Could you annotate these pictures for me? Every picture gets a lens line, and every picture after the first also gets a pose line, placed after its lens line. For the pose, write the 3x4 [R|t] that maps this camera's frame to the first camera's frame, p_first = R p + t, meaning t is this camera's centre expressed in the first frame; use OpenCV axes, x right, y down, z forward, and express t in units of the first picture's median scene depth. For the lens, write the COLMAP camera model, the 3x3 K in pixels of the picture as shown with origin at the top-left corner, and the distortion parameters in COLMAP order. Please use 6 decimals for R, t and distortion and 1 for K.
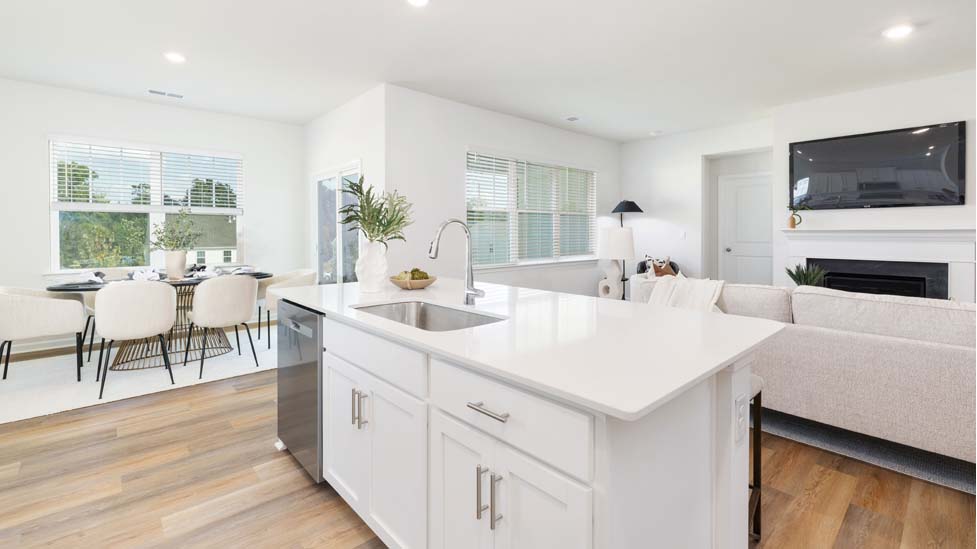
lens RADIAL K [[423.9, 0, 490.1], [0, 423.9, 237.5], [0, 0, 1]] dist [-0.000564, 0.000034]
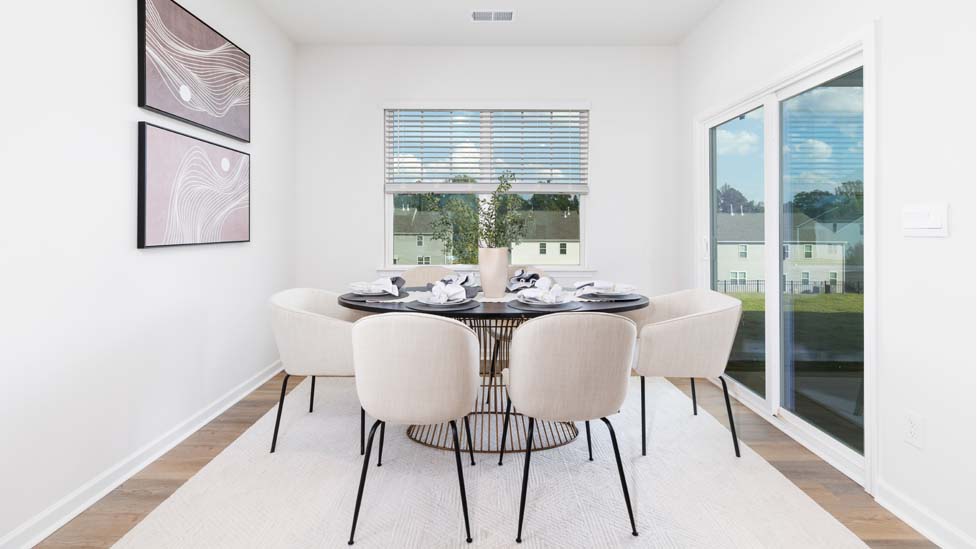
lens RADIAL K [[424.9, 0, 485.6], [0, 424.9, 227.2], [0, 0, 1]] dist [-0.001610, -0.000263]
pose [[0.741243, -0.000581, -0.671237, -0.370328], [-0.008088, 0.999919, -0.009797, 0.010066], [0.671188, 0.012690, 0.741178, 0.579774]]
